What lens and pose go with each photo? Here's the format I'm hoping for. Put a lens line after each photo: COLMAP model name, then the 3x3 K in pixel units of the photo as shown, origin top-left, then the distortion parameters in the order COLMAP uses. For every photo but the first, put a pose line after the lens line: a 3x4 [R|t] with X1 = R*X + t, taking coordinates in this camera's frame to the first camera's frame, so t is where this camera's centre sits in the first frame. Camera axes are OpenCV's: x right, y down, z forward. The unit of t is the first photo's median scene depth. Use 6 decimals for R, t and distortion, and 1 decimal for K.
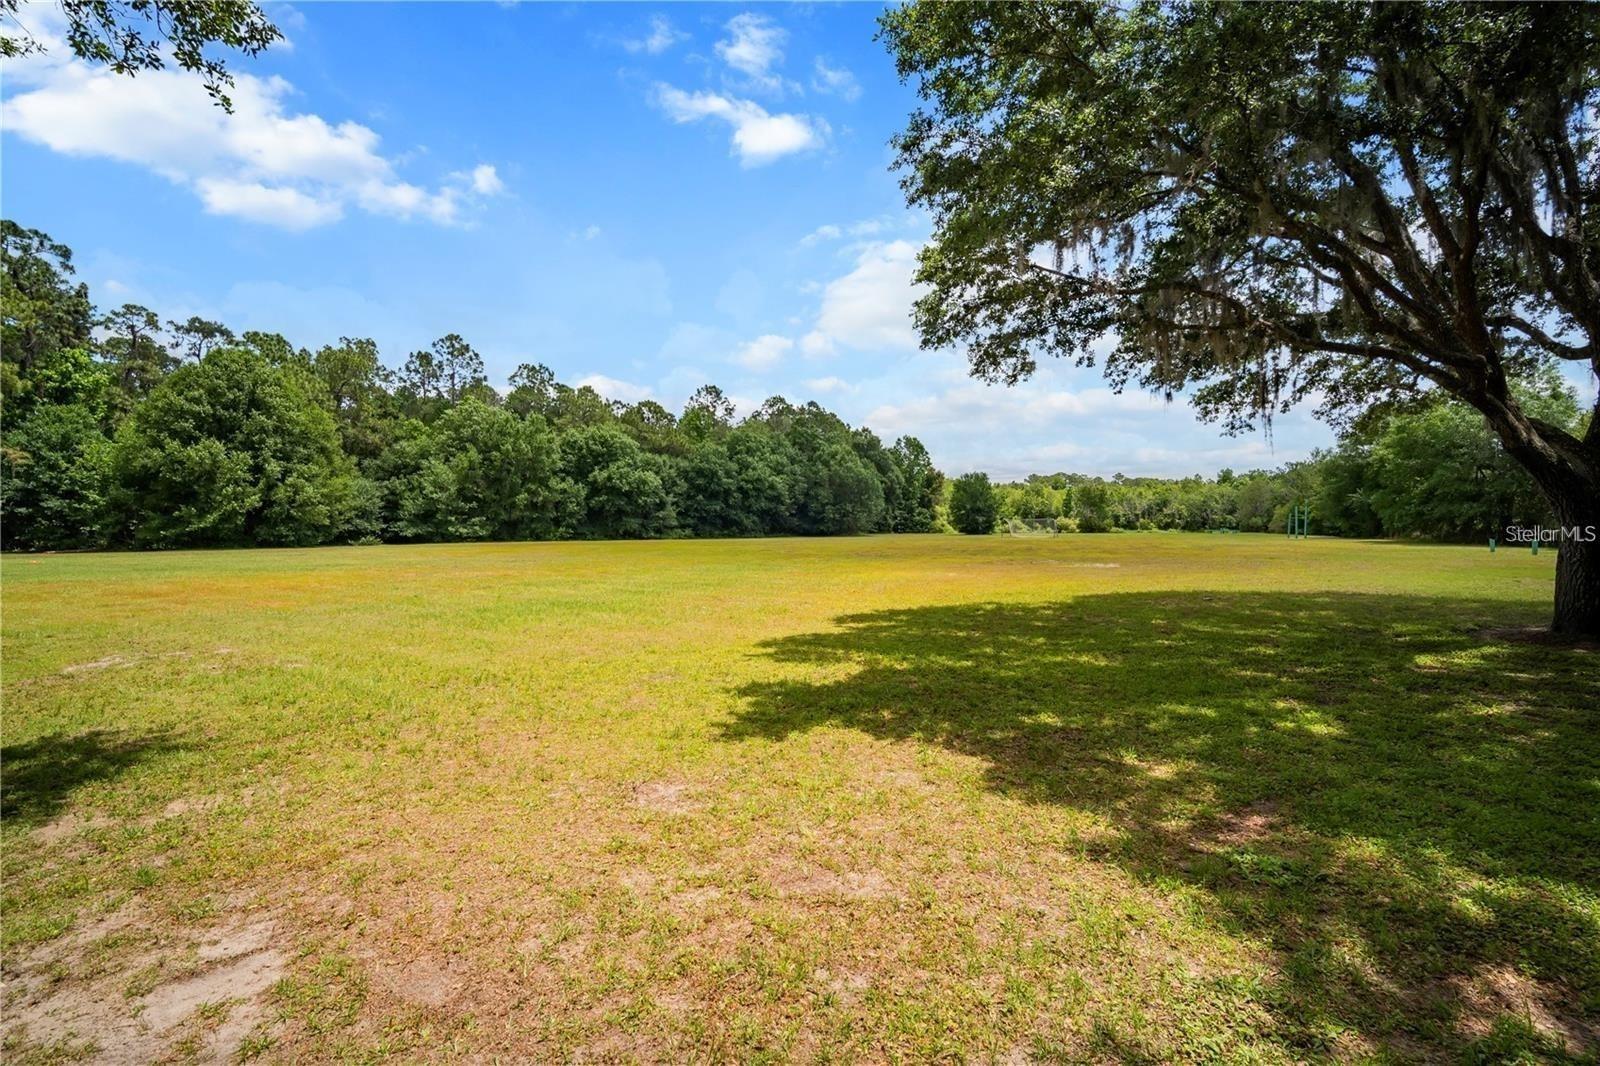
lens RADIAL K [[688.7, 0, 808.6], [0, 688.7, 538.1], [0, 0, 1]] dist [-0.004468, 0.000753]
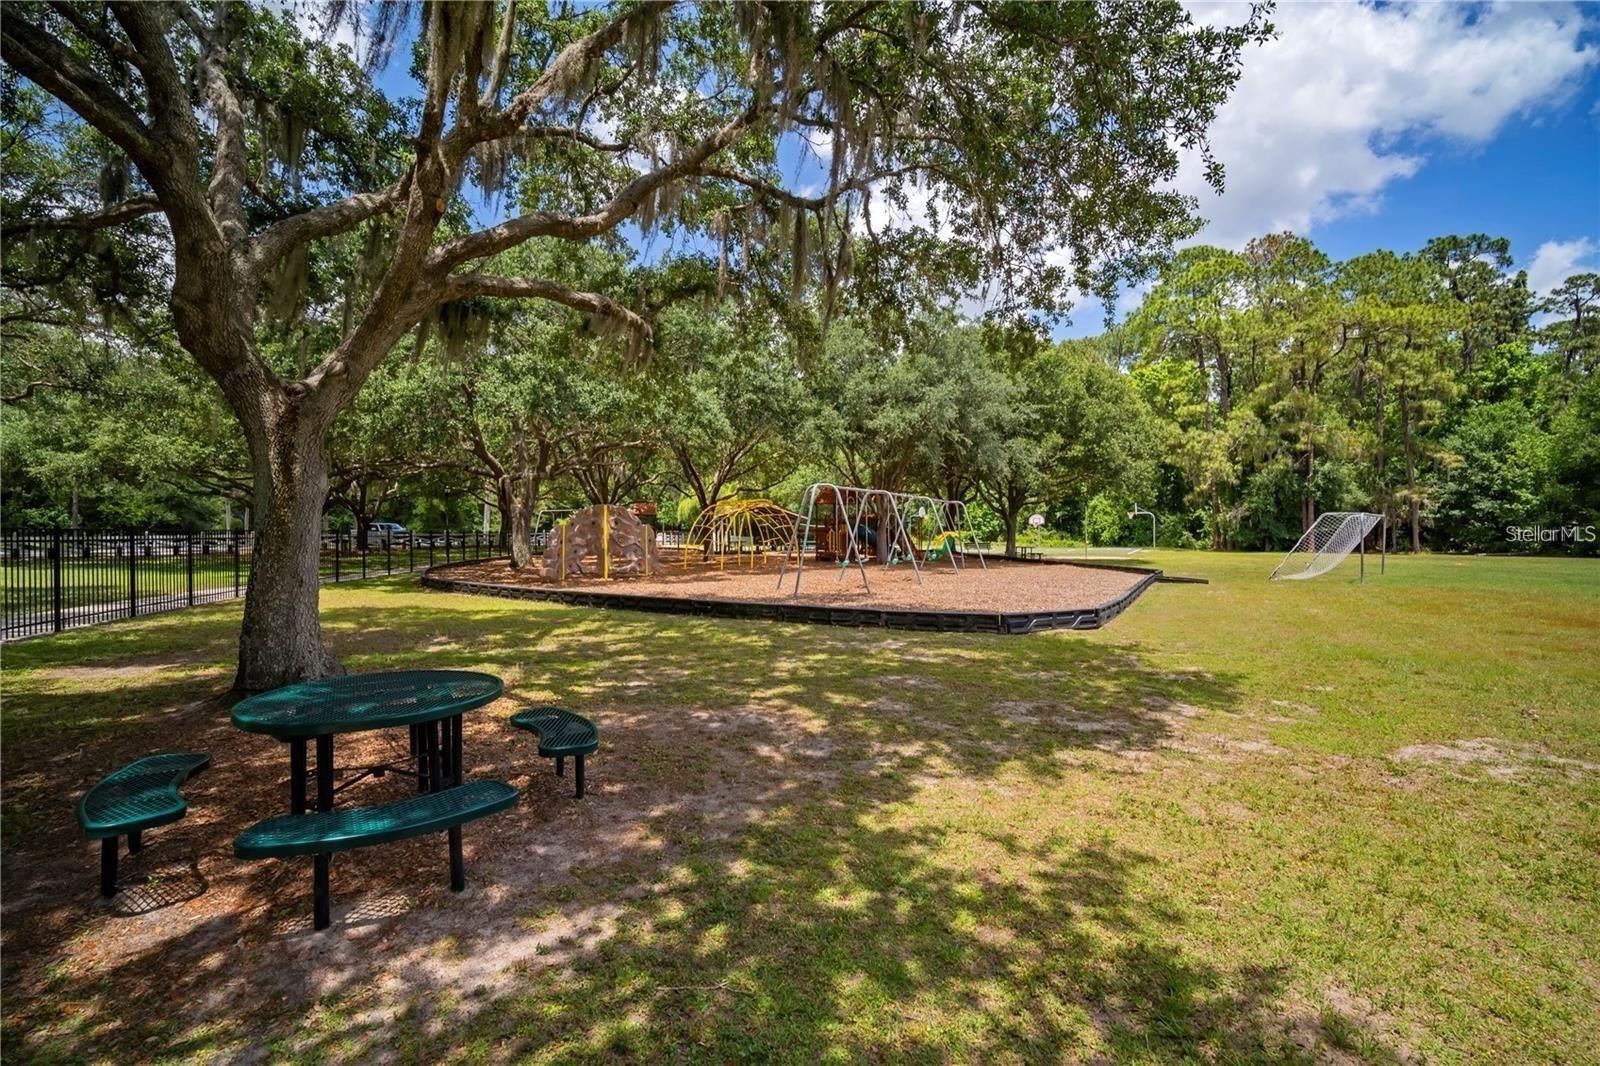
lens RADIAL K [[688.7, 0, 795.9], [0, 688.7, 531.6], [0, 0, 1]] dist [-0.004468, 0.000753]
pose [[-0.059172, 0.002570, -0.998245, -0.060721], [-0.014198, 0.999893, 0.003415, -0.001646], [0.998147, 0.014376, -0.059129, 0.071038]]
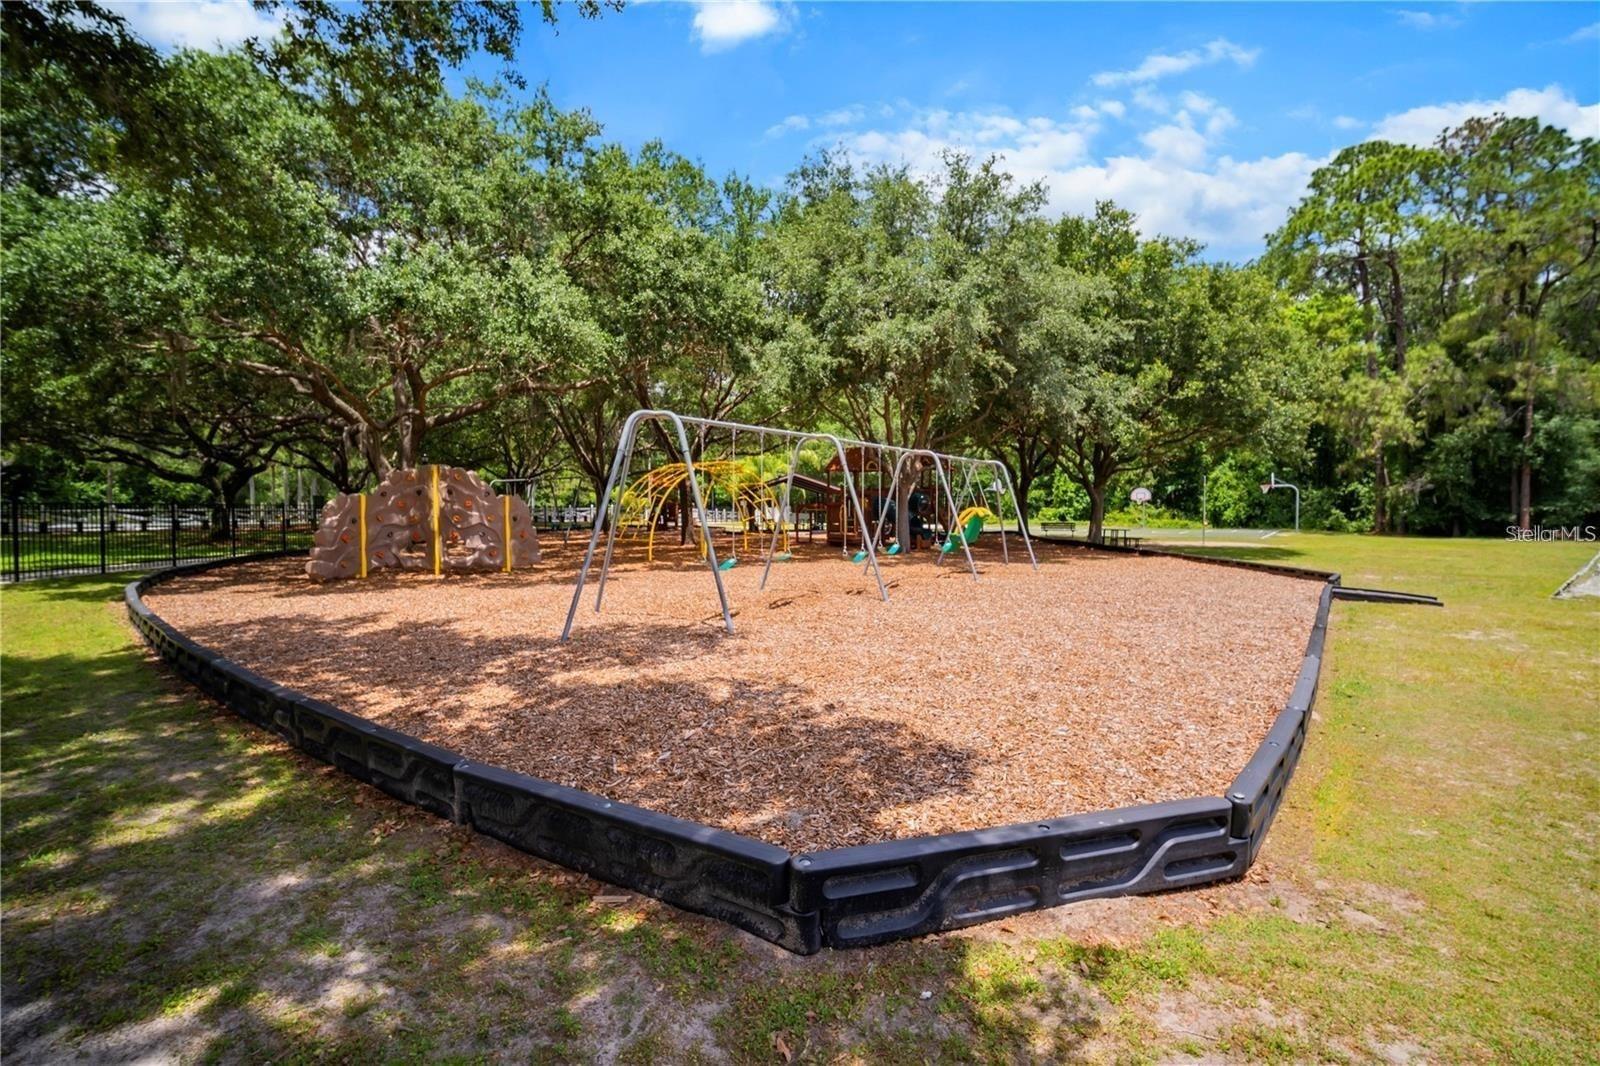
lens RADIAL K [[688.7, 0, 803.4], [0, 688.7, 533.2], [0, 0, 1]] dist [-0.004468, 0.000753]
pose [[-0.186890, 0.037856, -0.981651, -0.220744], [-0.017442, 0.998972, 0.041845, -0.001688], [0.982226, 0.024942, -0.186038, 0.127999]]
